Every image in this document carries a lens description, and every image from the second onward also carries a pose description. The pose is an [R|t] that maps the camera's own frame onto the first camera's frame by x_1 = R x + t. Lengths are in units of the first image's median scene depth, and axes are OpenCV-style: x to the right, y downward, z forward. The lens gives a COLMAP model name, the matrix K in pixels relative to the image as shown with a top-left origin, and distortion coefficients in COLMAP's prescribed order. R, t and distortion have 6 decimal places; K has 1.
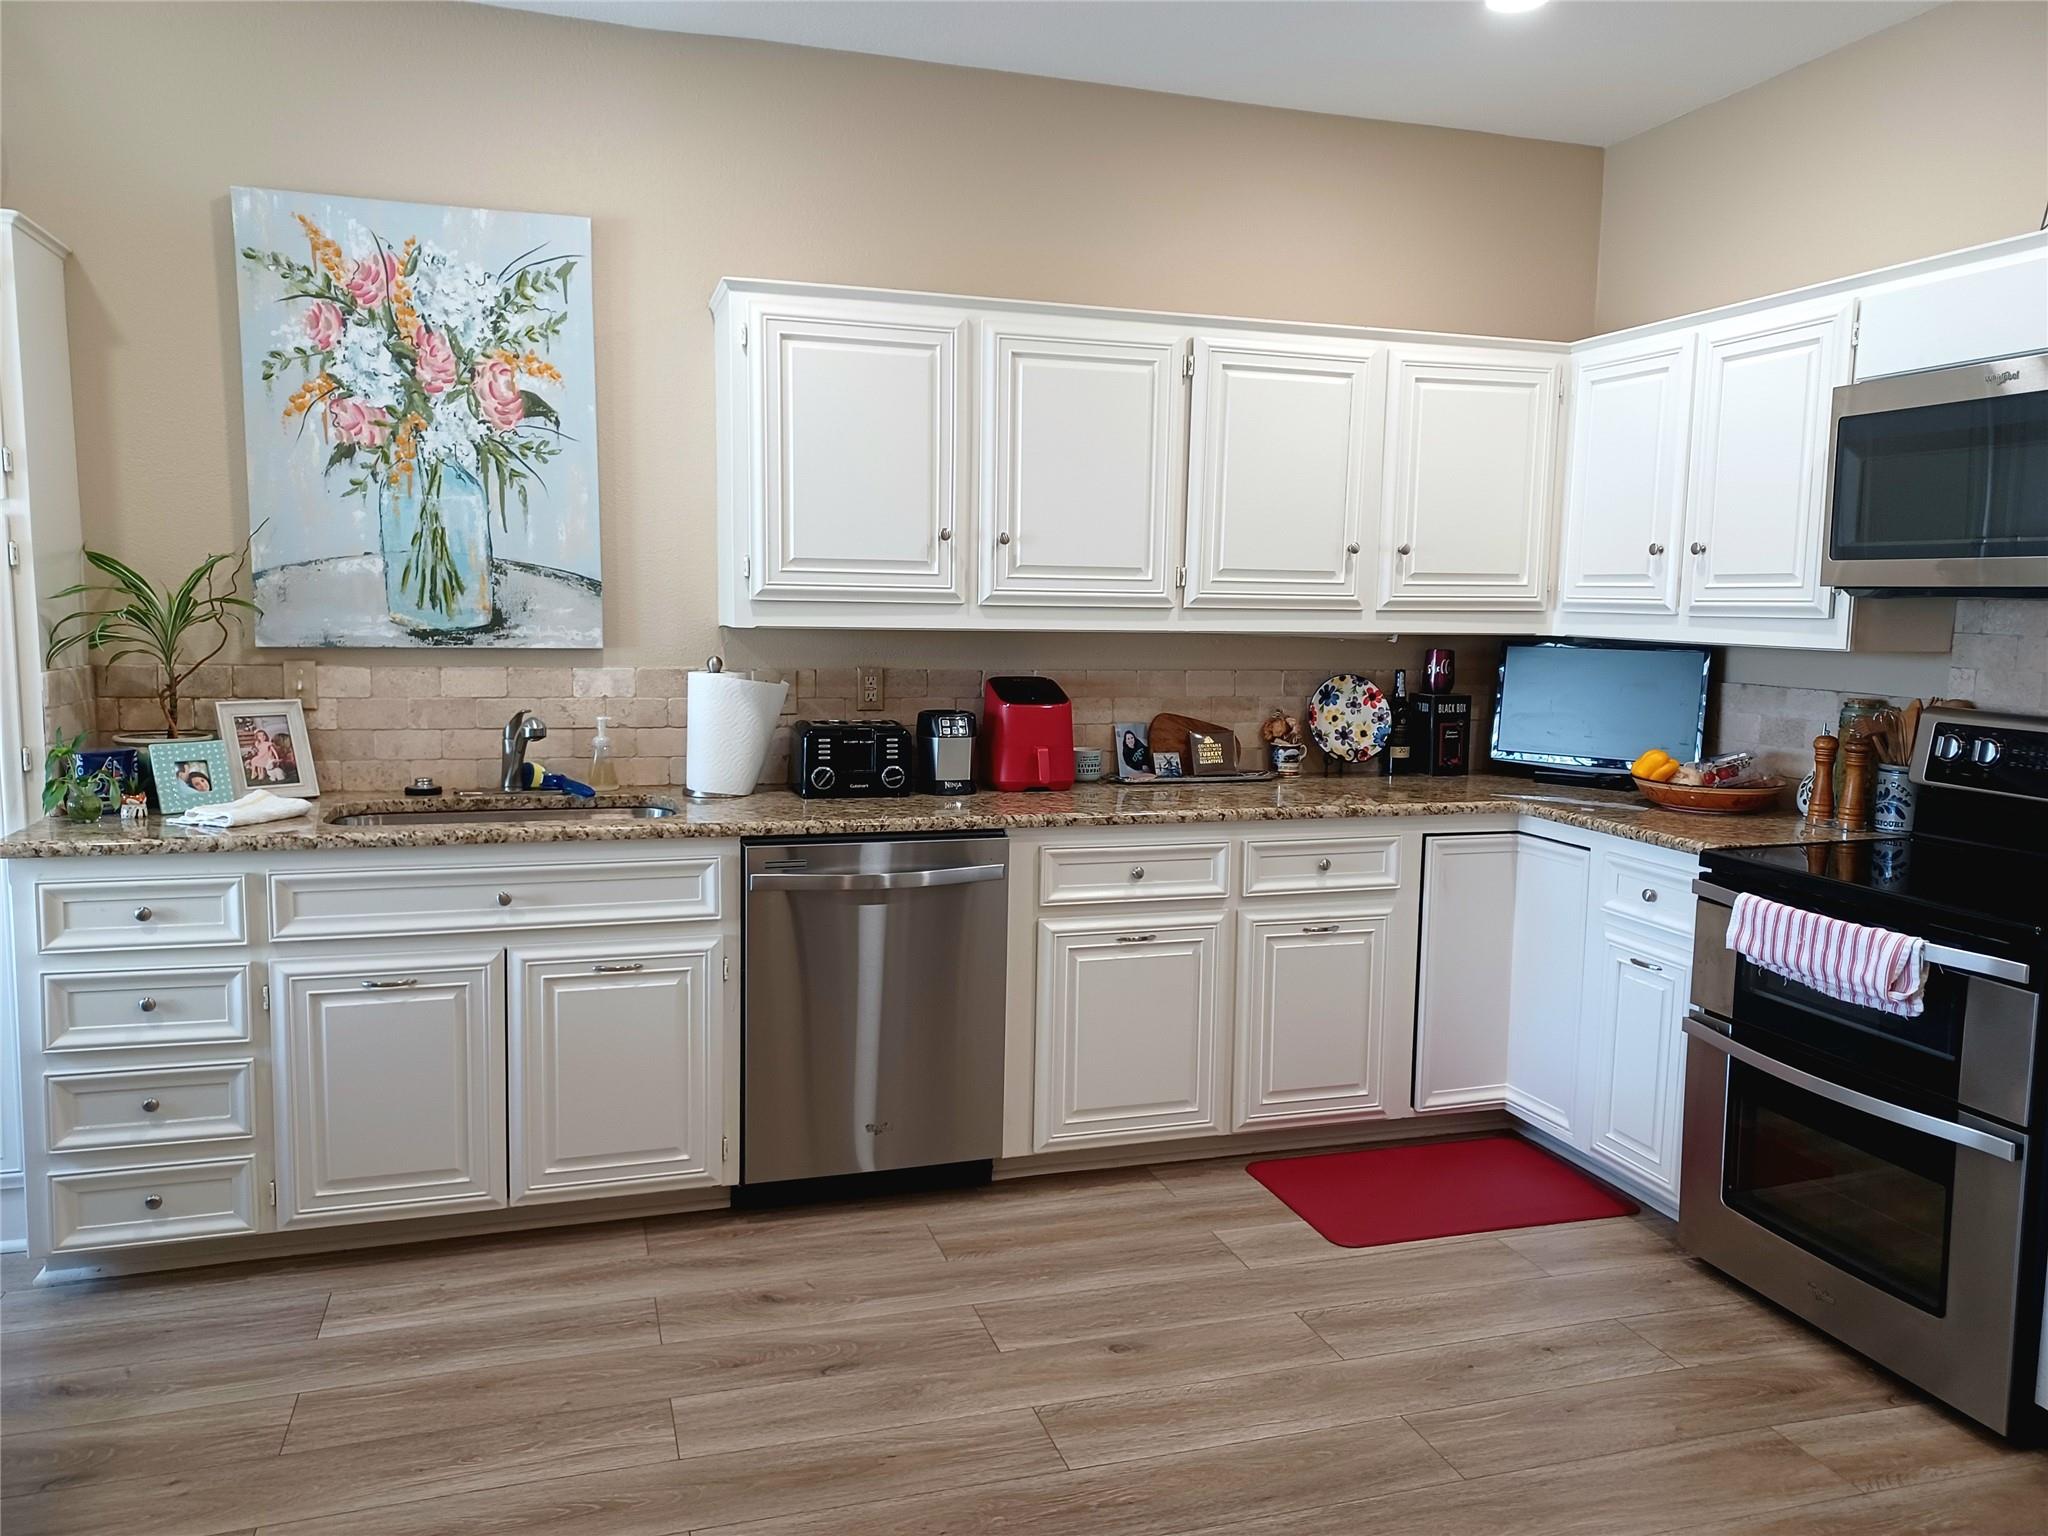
lens RADIAL K [[1501.5, 0, 1030.1], [0, 1501.5, 772.3], [0, 0, 1]] dist [0.043187, -0.006389]
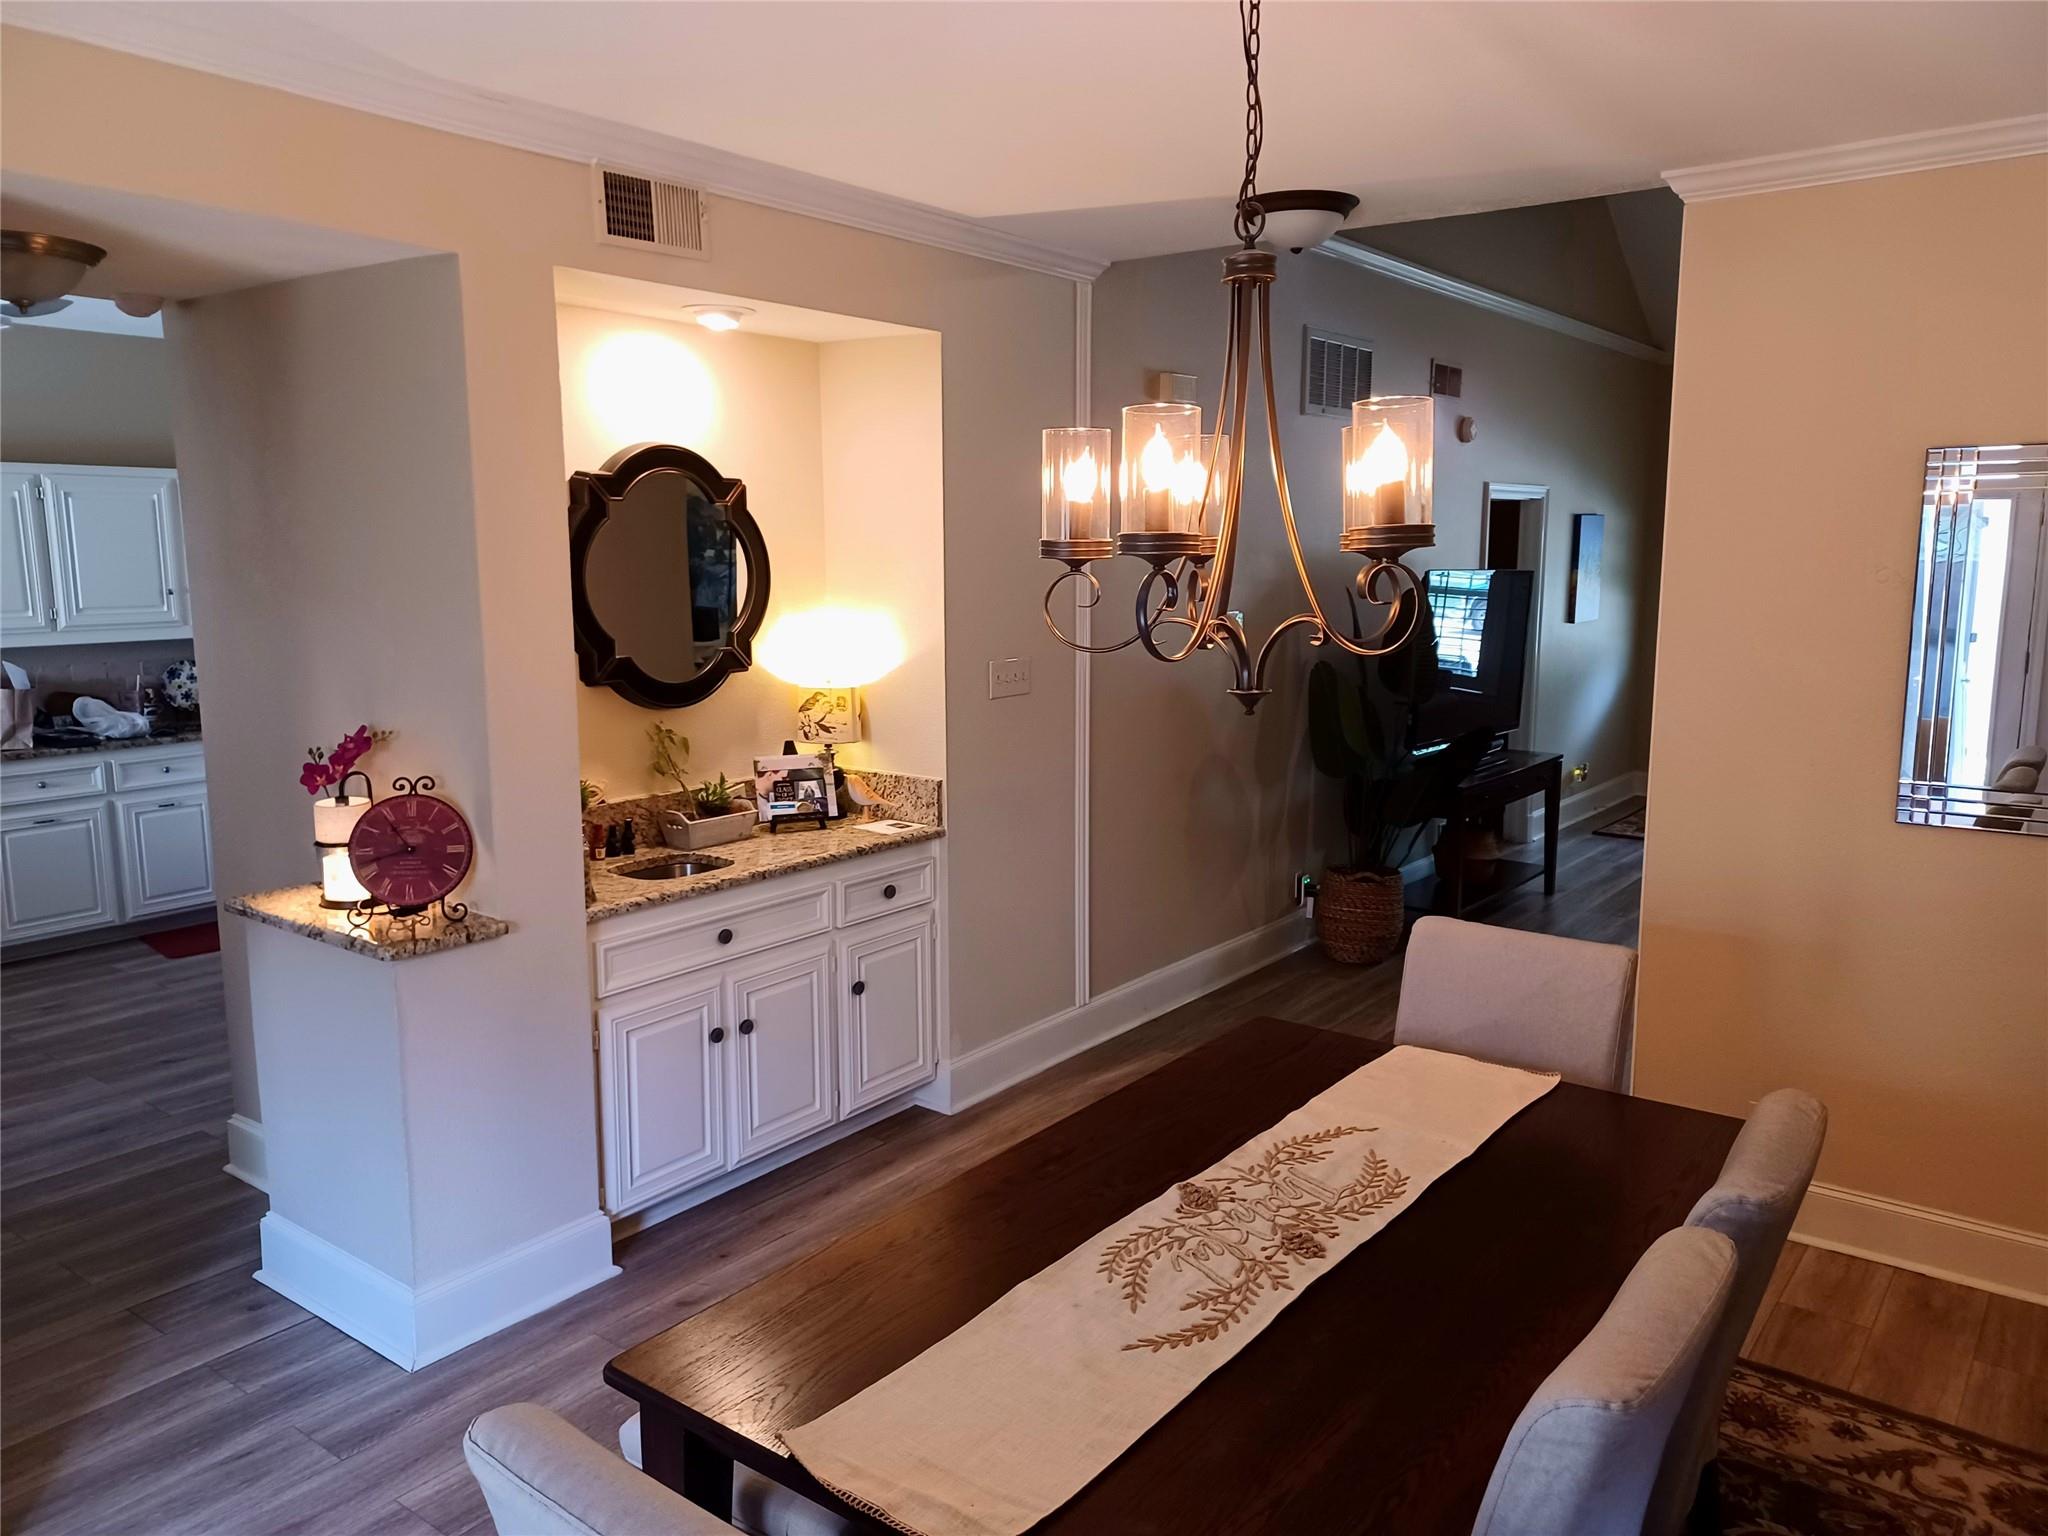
lens RADIAL K [[1501.5, 0, 1026.9], [0, 1501.5, 766.7], [0, 0, 1]] dist [0.043187, -0.006389]
pose [[0.823972, -0.111334, 0.555585, 0.032170], [0.088335, 0.993758, 0.068133, 0.026961], [-0.559703, -0.007062, 0.828664, -1.214568]]
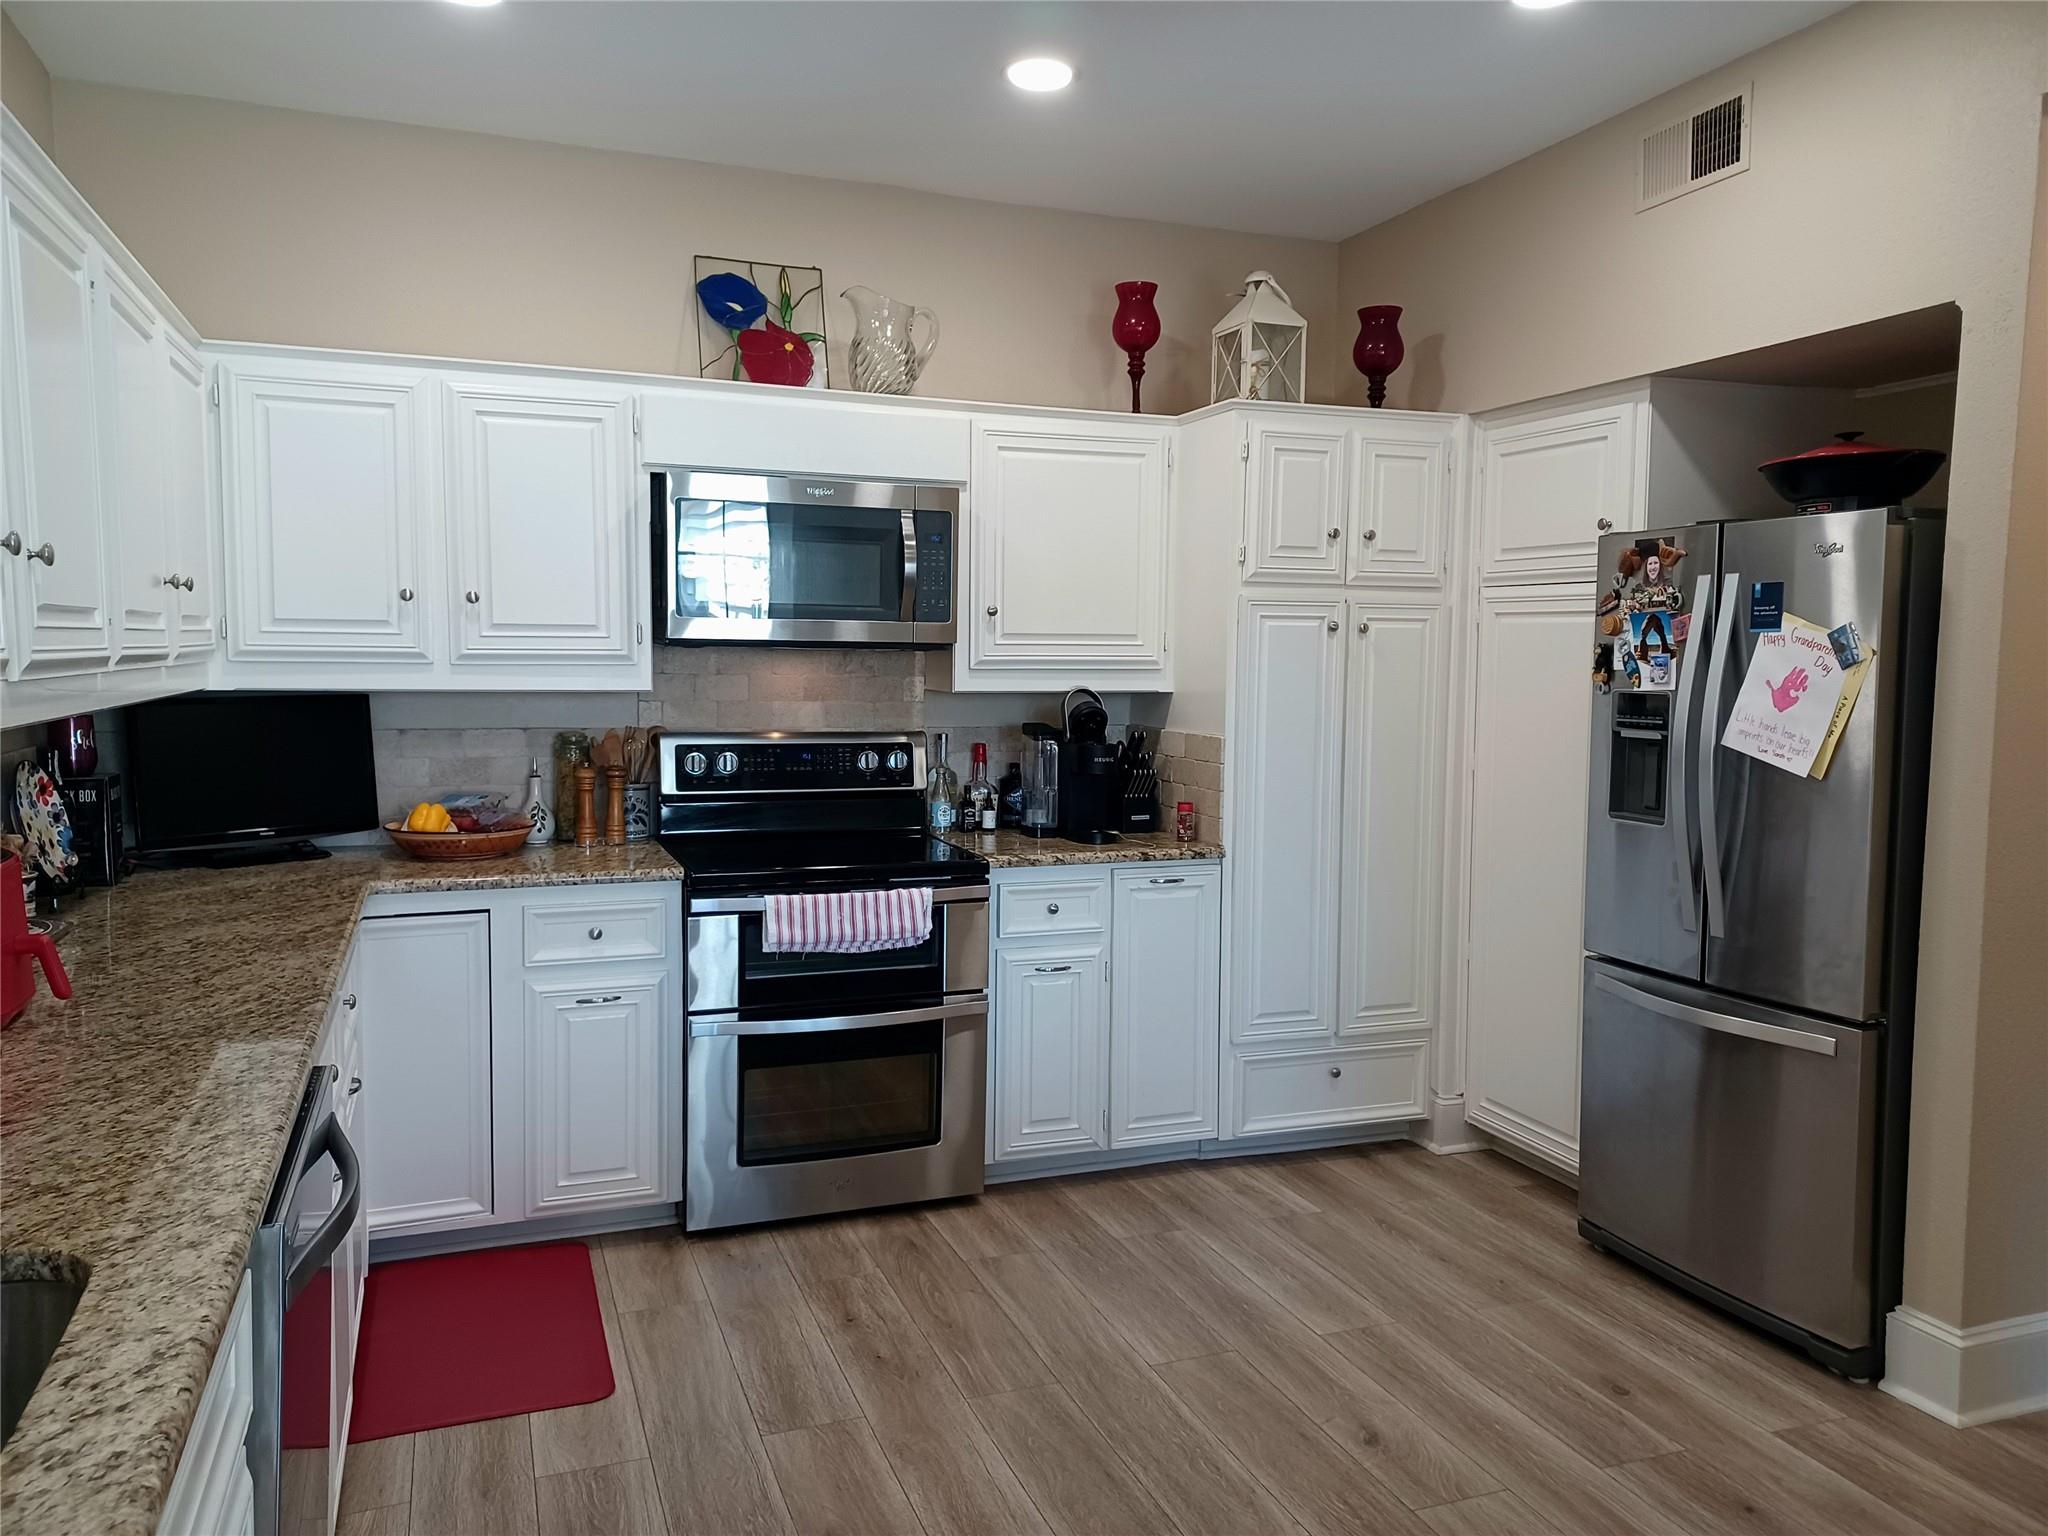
lens RADIAL K [[1501.5, 0, 1013.1], [0, 1501.5, 768.5], [0, 0, 1]] dist [0.043187, -0.006389]
pose [[-0.053030, -0.096485, 0.993921, -0.621858], [0.110590, 0.988631, 0.101872, -0.103852], [-0.992450, 0.115320, -0.041757, 0.744239]]
